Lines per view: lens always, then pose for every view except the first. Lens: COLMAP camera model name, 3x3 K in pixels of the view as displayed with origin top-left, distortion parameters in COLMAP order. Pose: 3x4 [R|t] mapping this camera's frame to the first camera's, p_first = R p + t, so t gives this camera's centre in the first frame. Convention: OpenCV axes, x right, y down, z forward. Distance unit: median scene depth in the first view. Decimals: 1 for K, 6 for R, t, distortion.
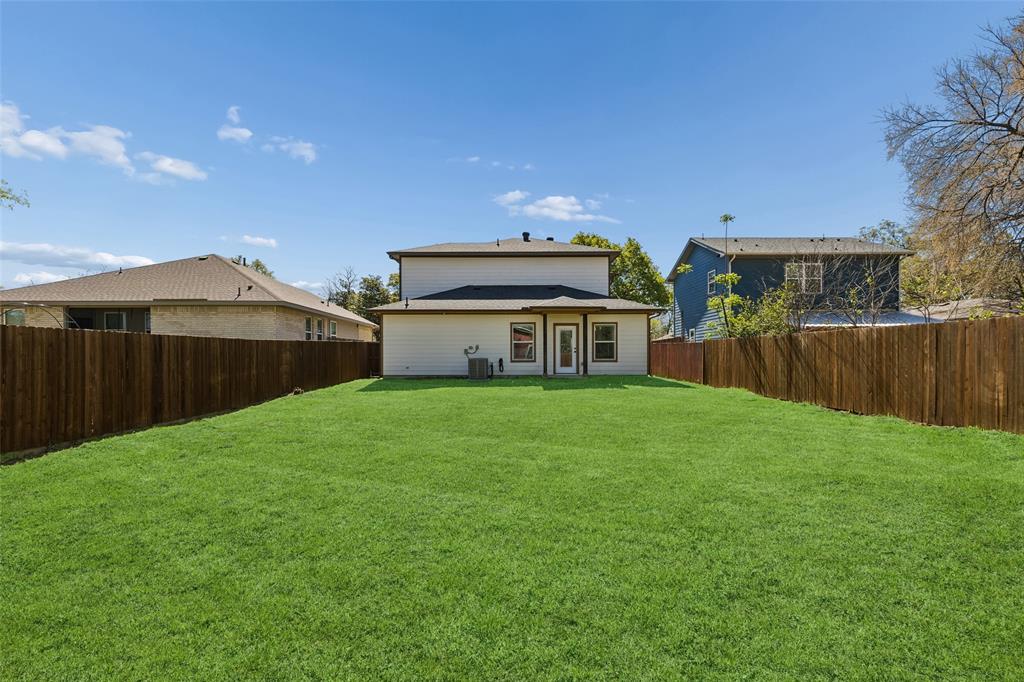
lens RADIAL K [[468.9, 0, 512.4], [0, 468.9, 347.3], [0, 0, 1]] dist [0.015437, -0.000491]
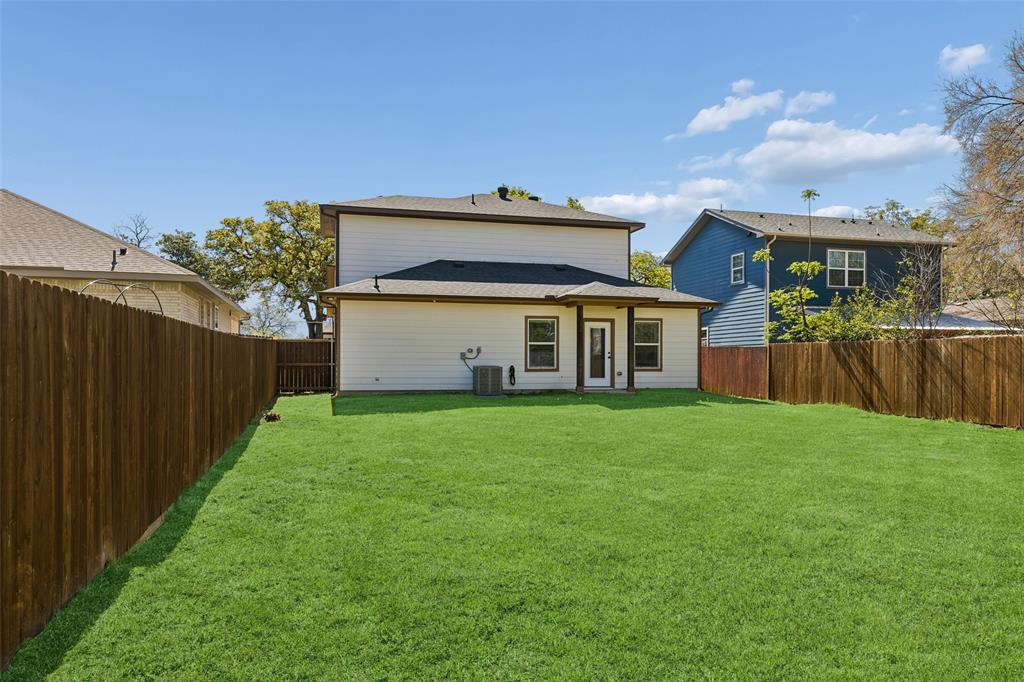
lens RADIAL K [[702.4, 0, 511.6], [0, 702.4, 339.1], [0, 0, 1]] dist [0.007325, 0.005764]
pose [[0.967442, 0.013537, 0.252729, -0.294014], [-0.009989, 0.999833, -0.015317, -0.000975], [-0.252894, 0.012294, 0.967416, -0.029360]]
